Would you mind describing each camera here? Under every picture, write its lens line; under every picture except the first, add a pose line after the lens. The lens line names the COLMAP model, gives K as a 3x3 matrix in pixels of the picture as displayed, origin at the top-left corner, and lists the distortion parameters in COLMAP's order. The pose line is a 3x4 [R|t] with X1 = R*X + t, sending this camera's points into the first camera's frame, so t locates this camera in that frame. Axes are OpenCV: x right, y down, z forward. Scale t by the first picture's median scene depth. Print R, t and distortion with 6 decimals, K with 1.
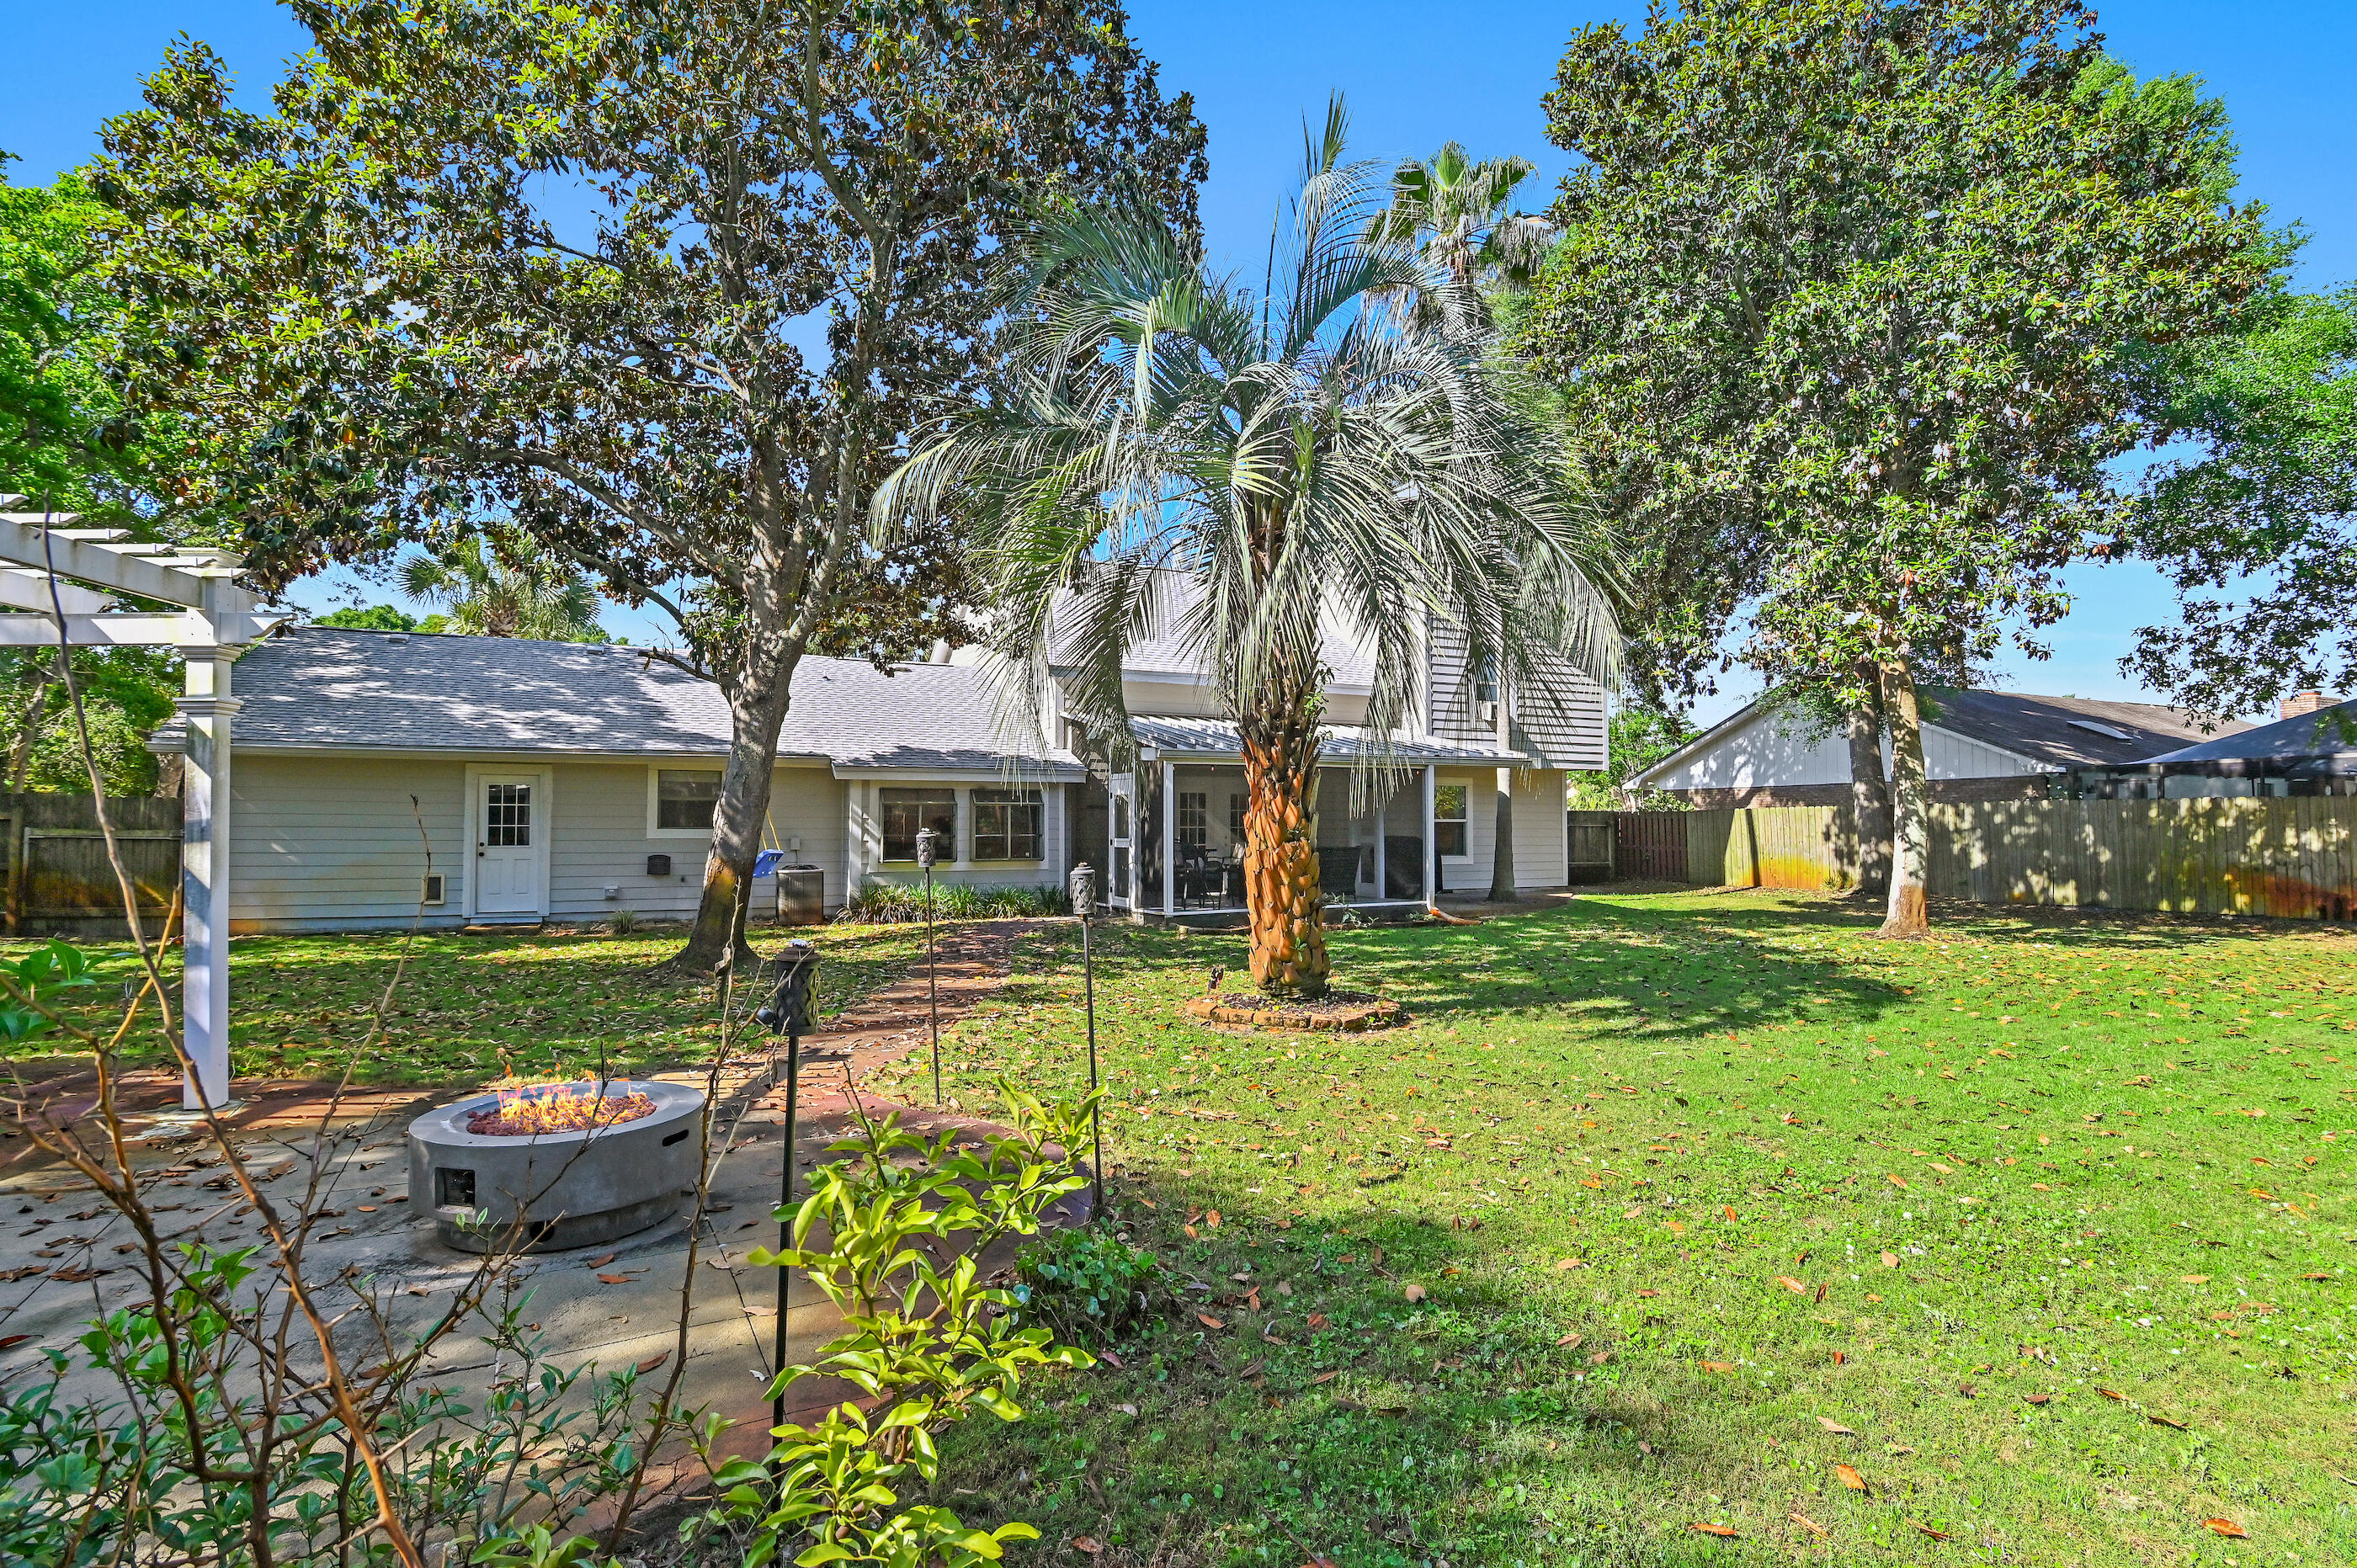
lens RADIAL K [[1161.6, 0, 1178.5], [0, 1161.6, 784.0], [0, 0, 1]] dist [-0.016278, -0.001569]
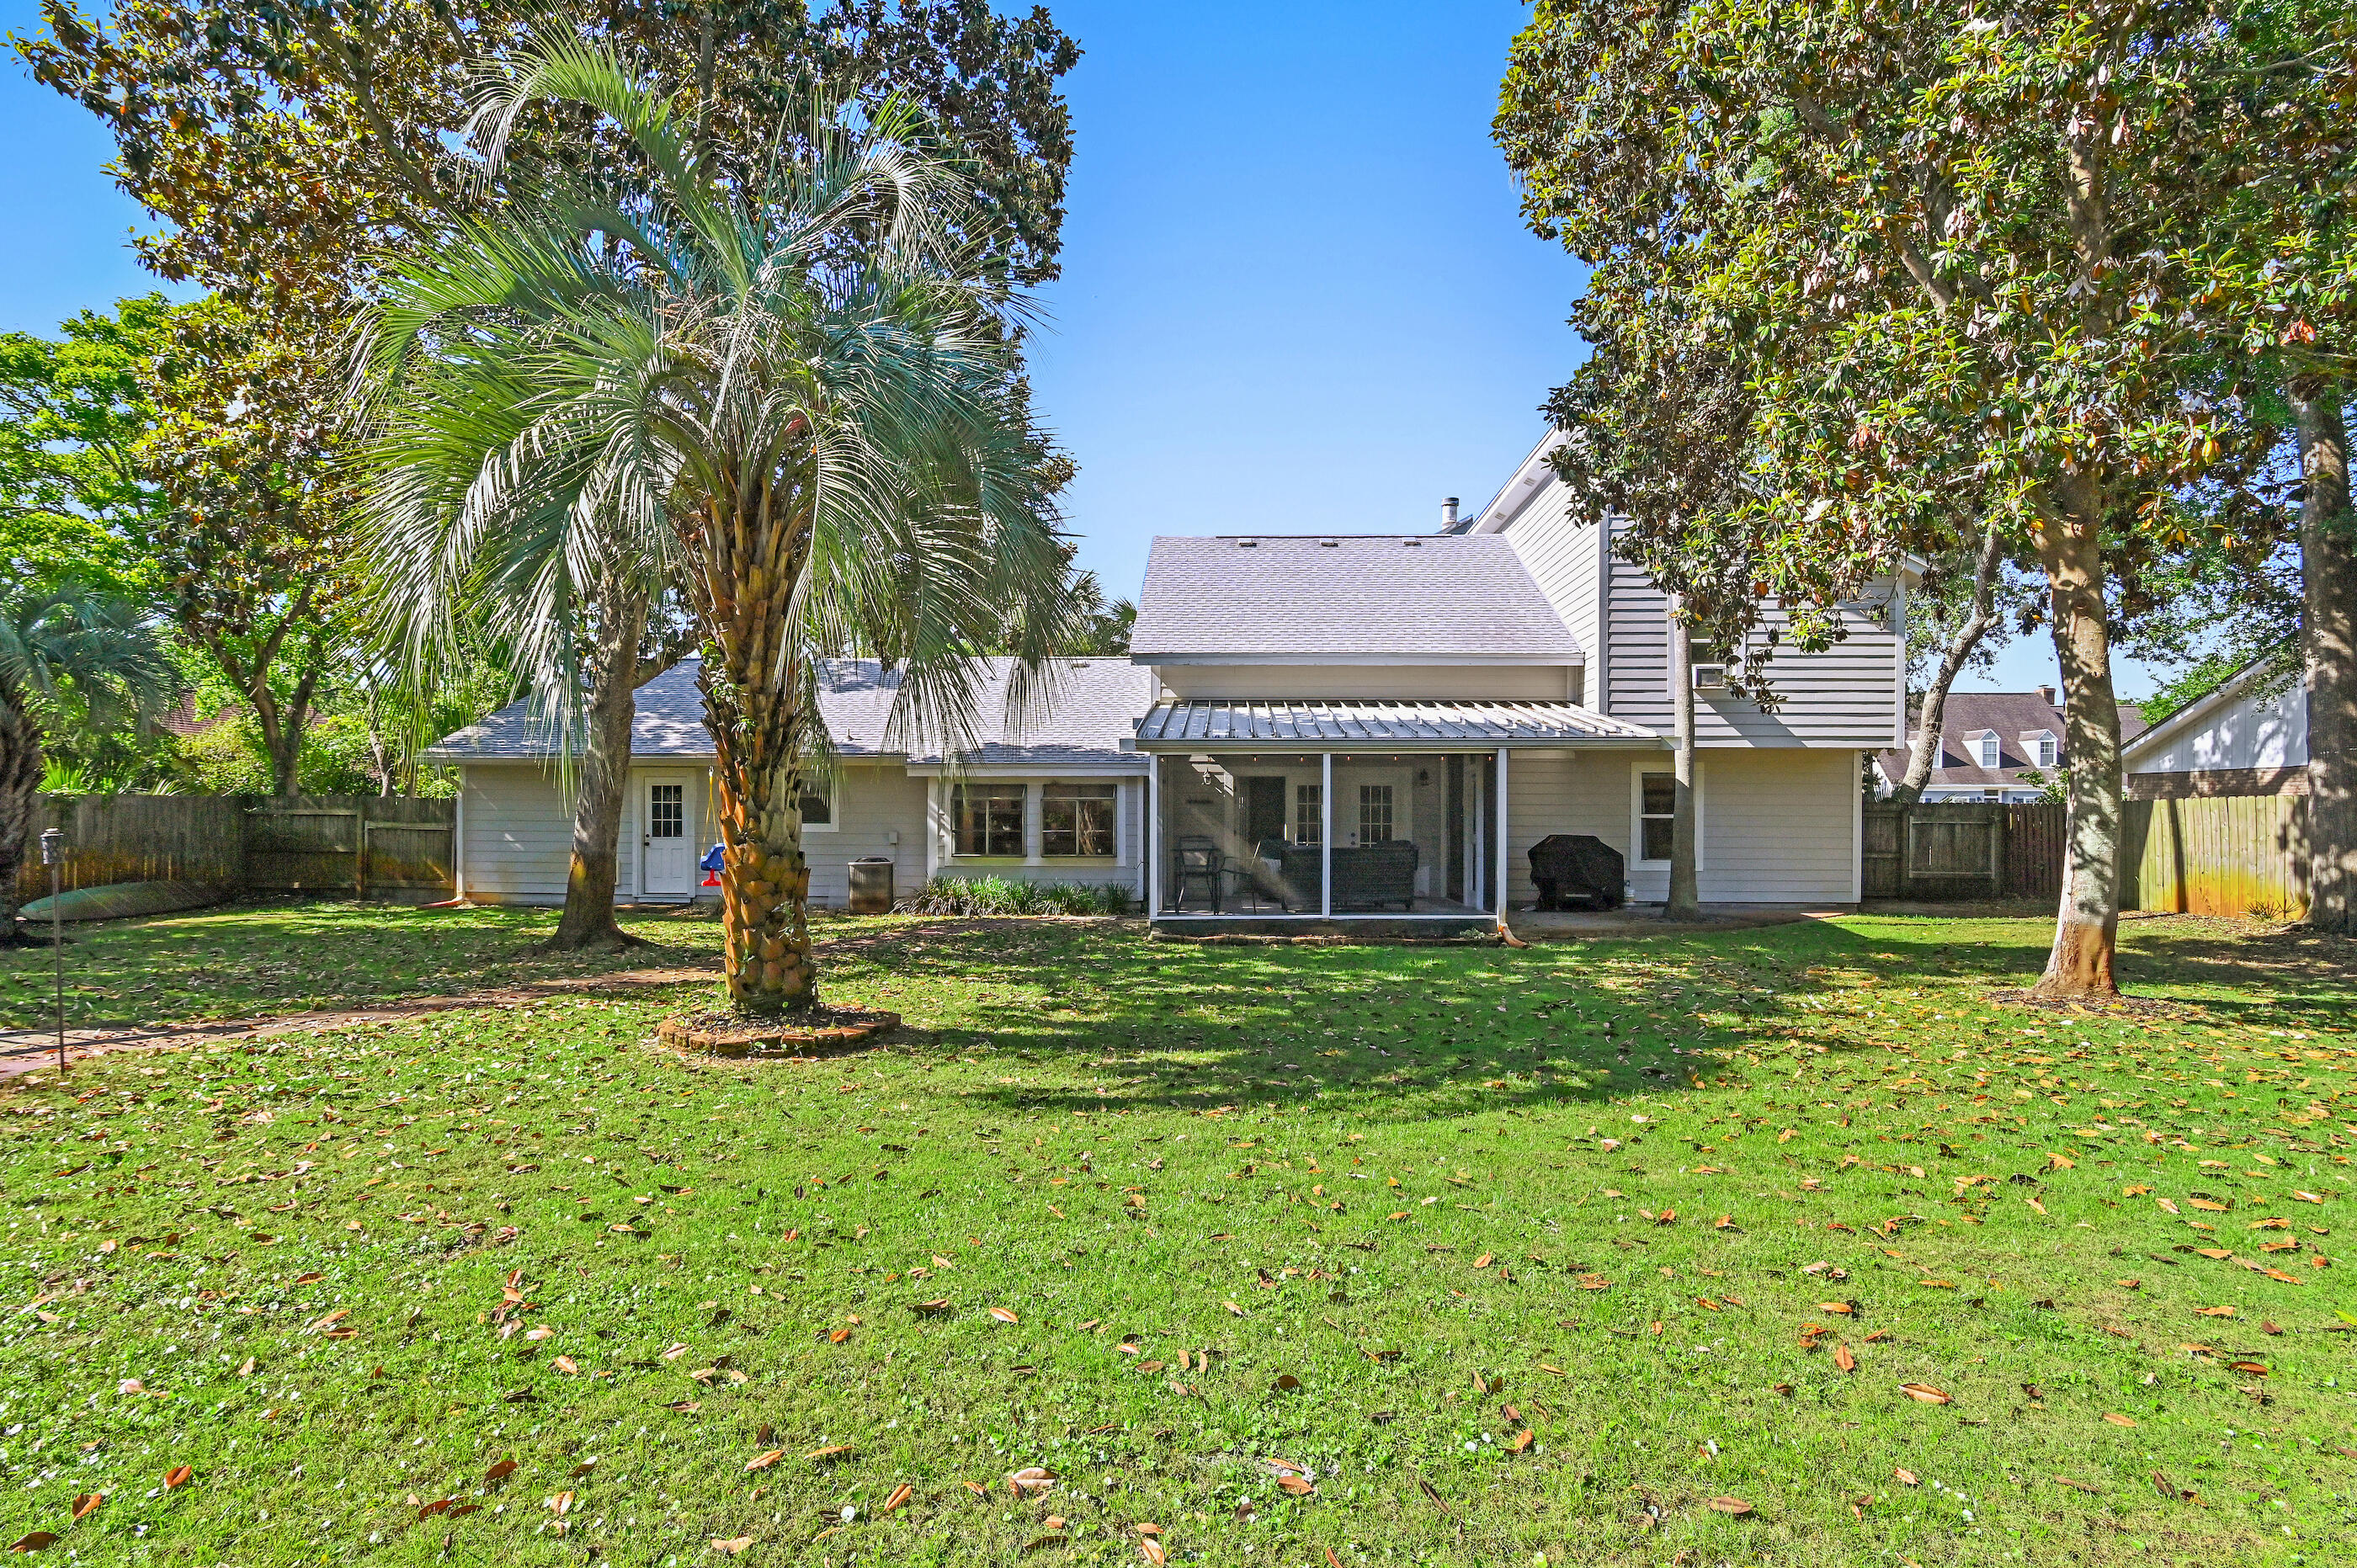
lens RADIAL K [[1168.6, 0, 1175.1], [0, 1168.6, 835.7], [0, 0, 1]] dist [-0.015429, -0.000768]
pose [[0.886428, 0.010087, -0.462757, 0.444894], [0.013670, 0.998756, 0.047956, 0.002227], [0.462665, -0.048835, 0.885187, 0.189275]]
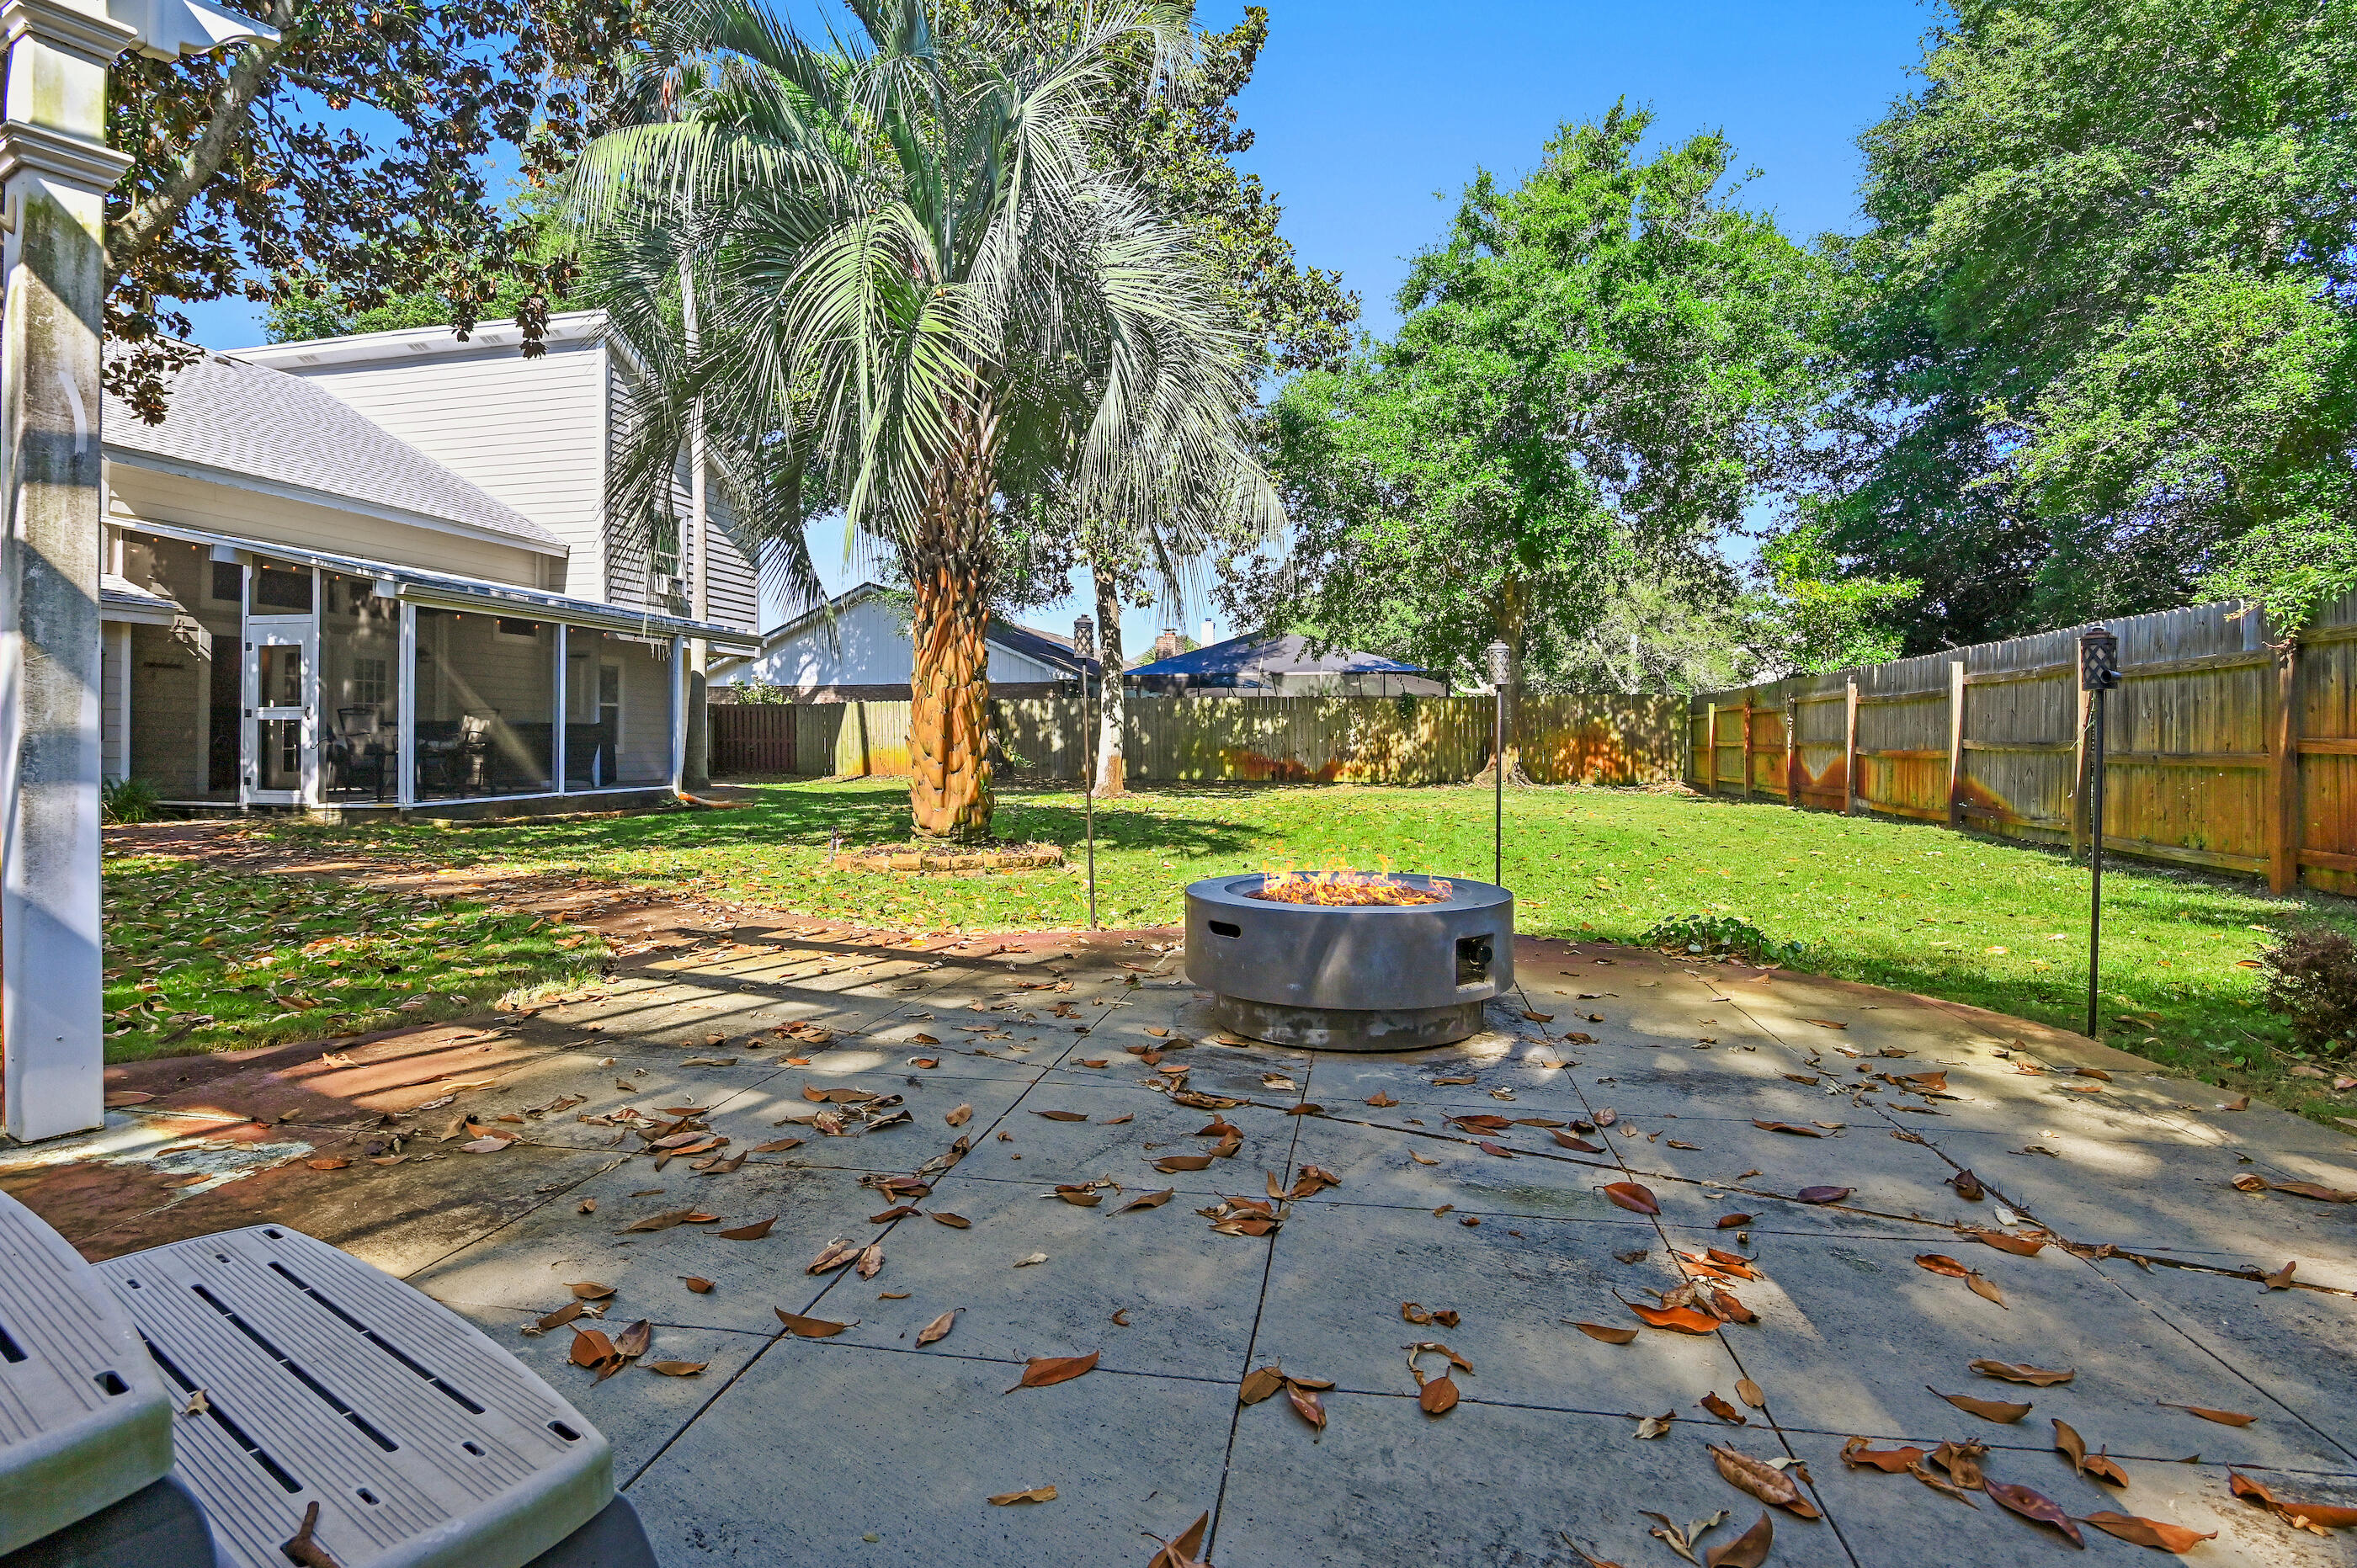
lens RADIAL K [[1201.0, 0, 1171.6], [0, 1201.0, 705.7], [0, 0, 1]] dist [-0.019276, -0.000049]
pose [[0.617064, 0.025146, 0.786511, -0.308518], [-0.030408, 0.999505, -0.008099, 0.039158], [-0.786325, -0.018919, 0.617523, 0.141535]]
